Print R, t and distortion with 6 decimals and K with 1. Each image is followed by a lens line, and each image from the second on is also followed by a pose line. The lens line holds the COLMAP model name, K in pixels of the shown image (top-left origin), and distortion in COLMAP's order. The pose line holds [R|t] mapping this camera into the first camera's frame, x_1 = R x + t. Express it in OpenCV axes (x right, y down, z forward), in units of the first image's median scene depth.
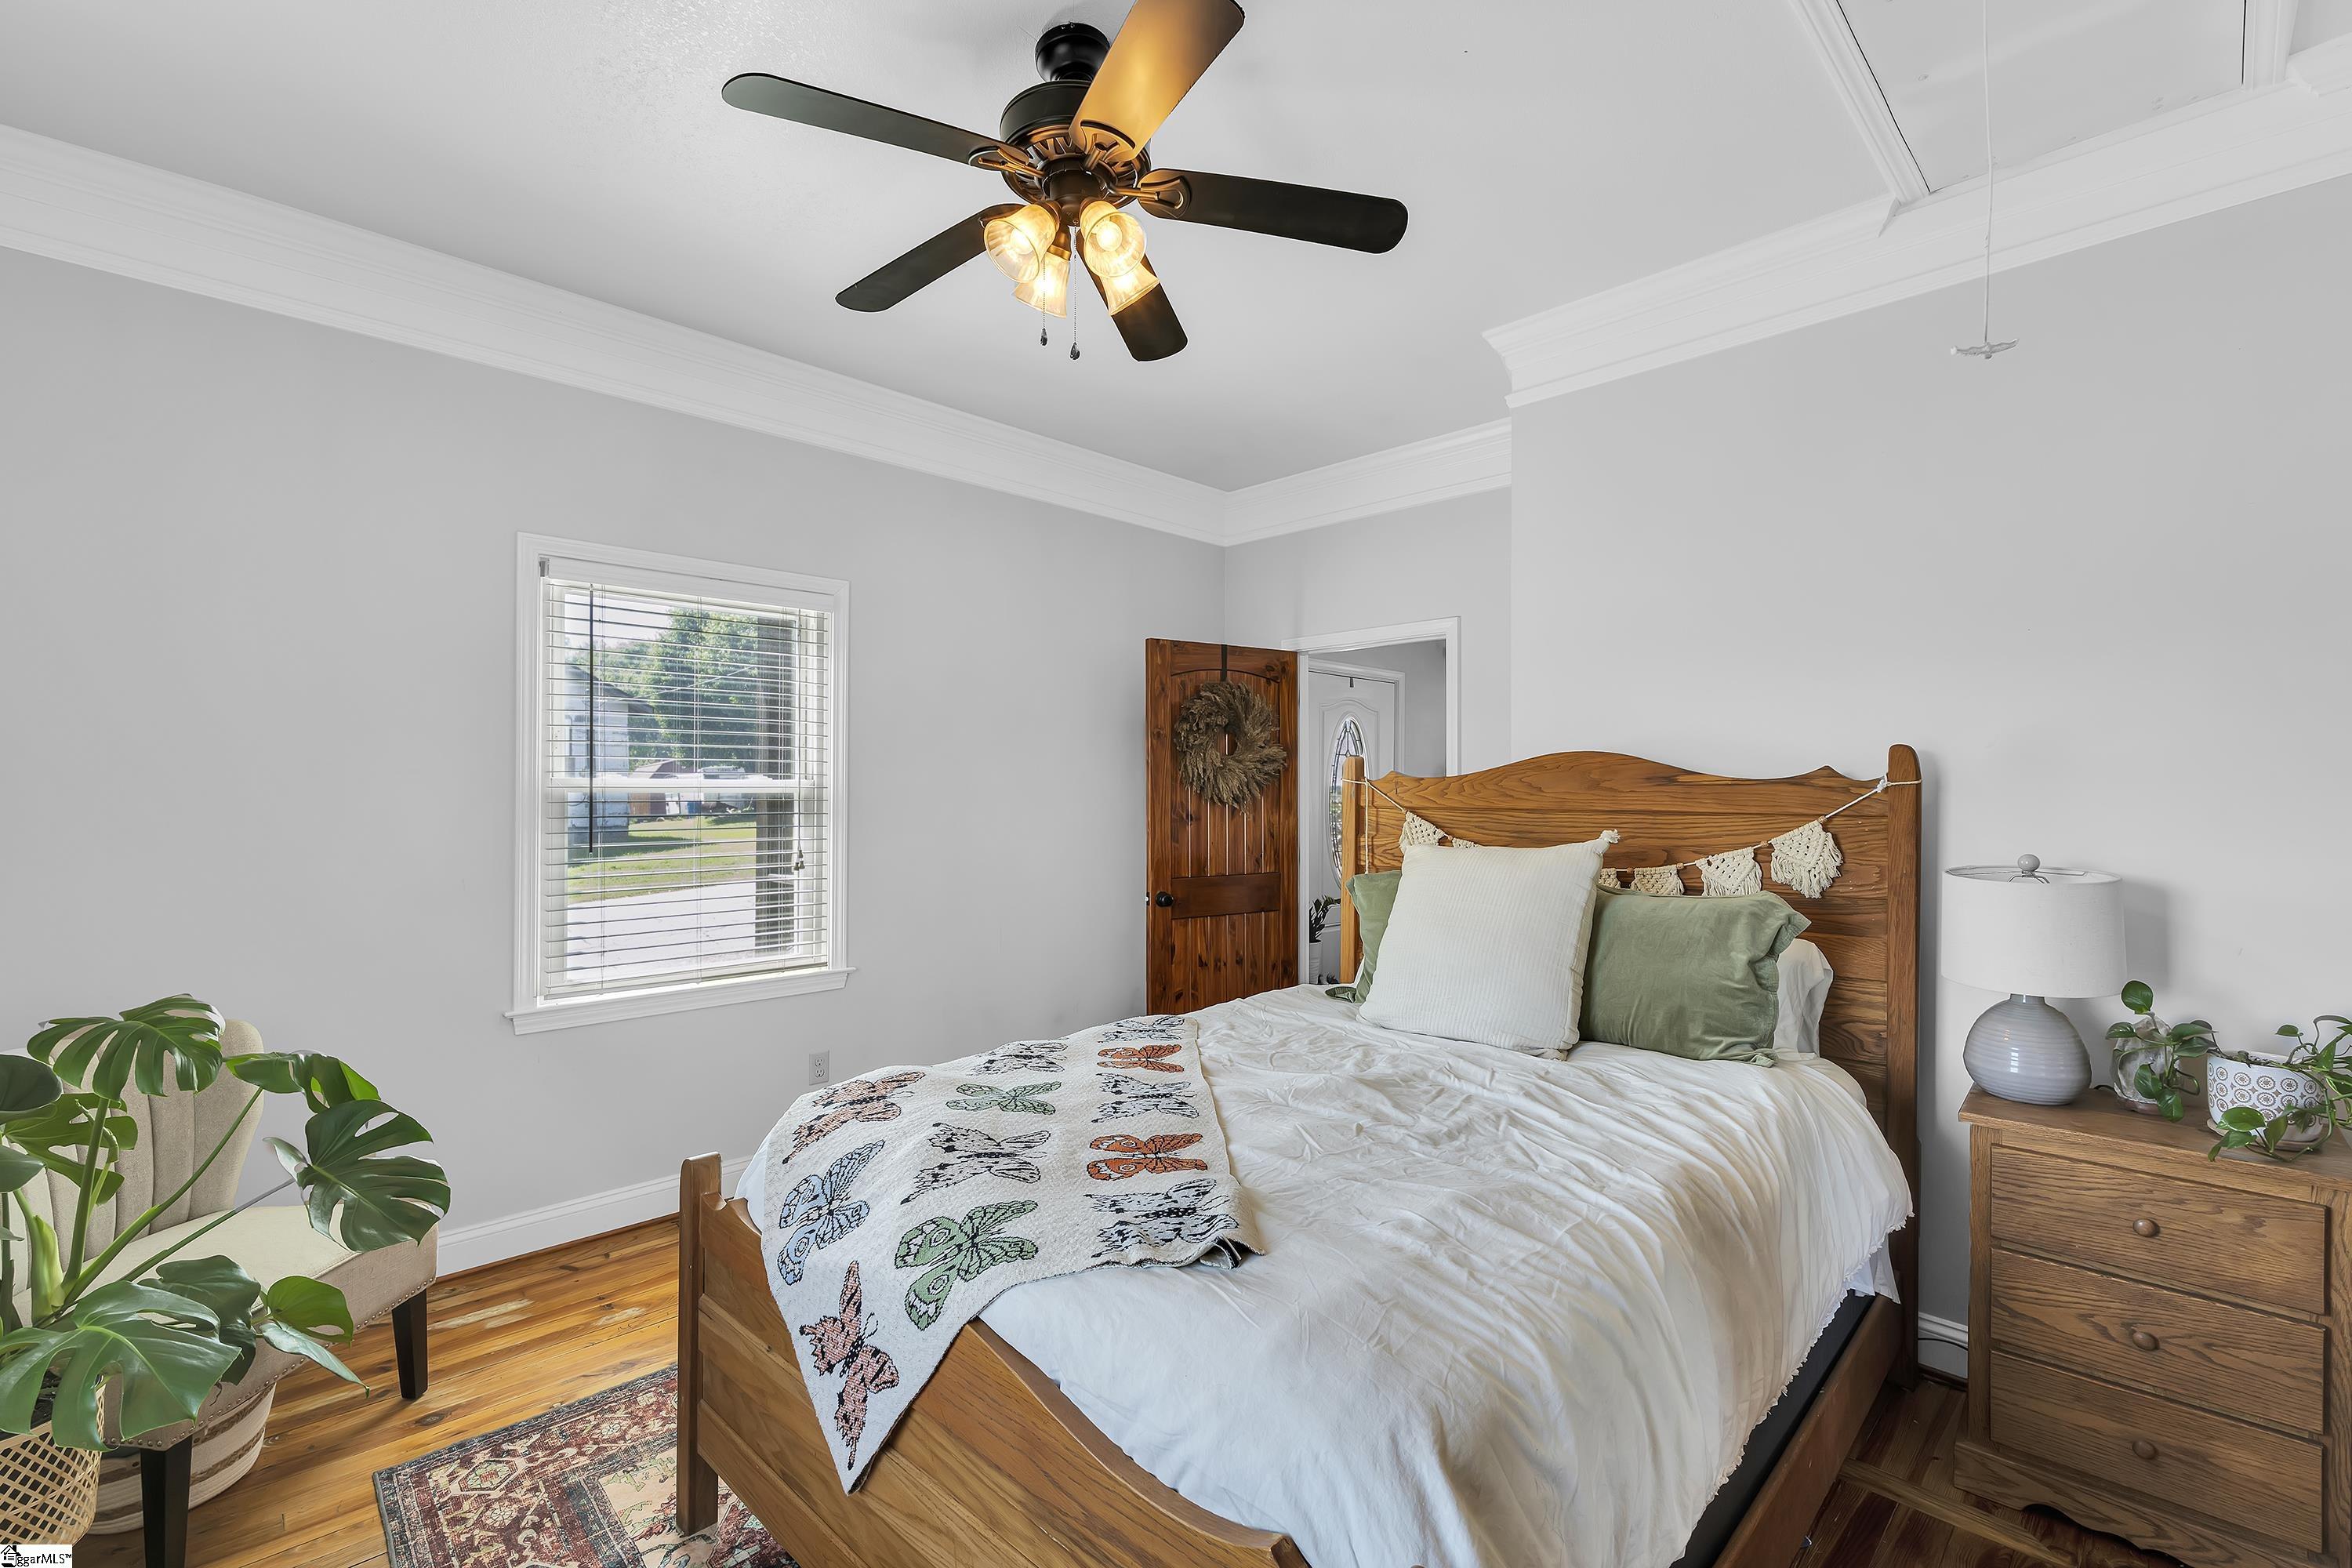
lens RADIAL K [[1045.8, 0, 1156.7], [0, 1045.8, 764.1], [0, 0, 1]] dist [-0.002063, -0.000128]
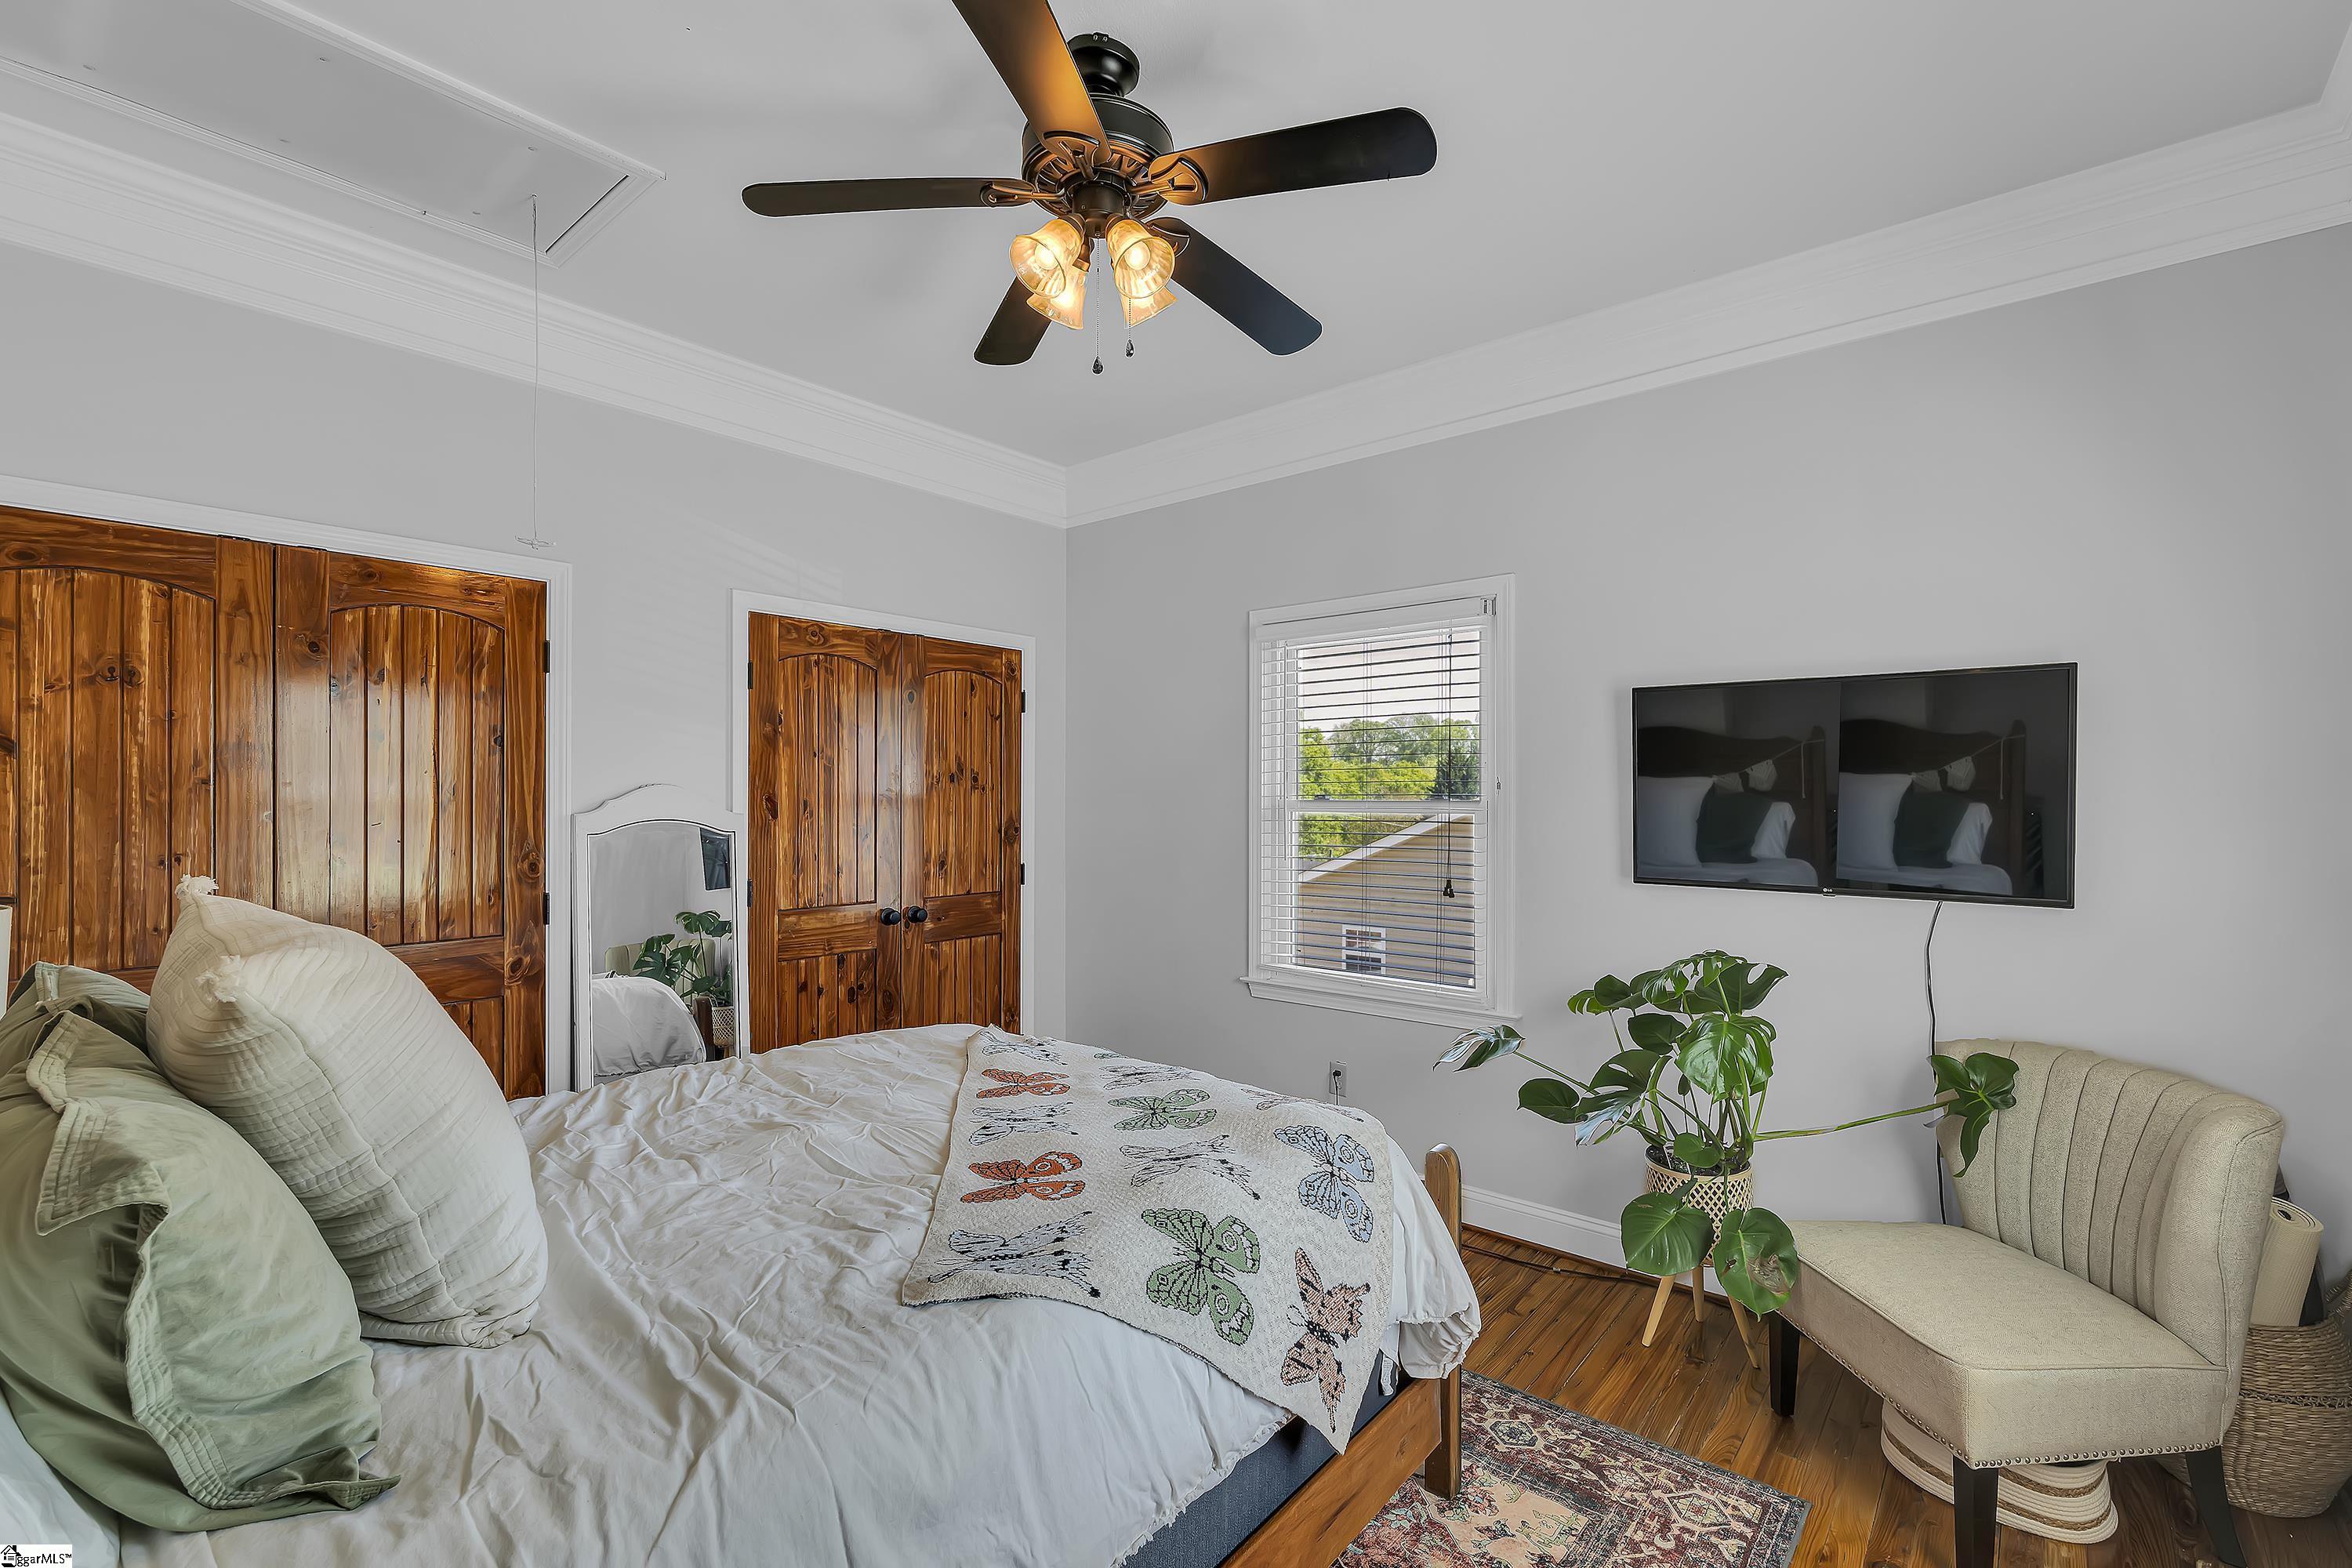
lens RADIAL K [[1045.8, 0, 1156.7], [0, 1045.8, 764.1], [0, 0, 1]] dist [-0.002063, -0.000128]
pose [[-0.994099, -0.007257, -0.108230, -0.026119], [-0.003312, 0.999325, -0.036589, 0.021540], [0.108422, -0.036015, -0.993452, 2.058000]]
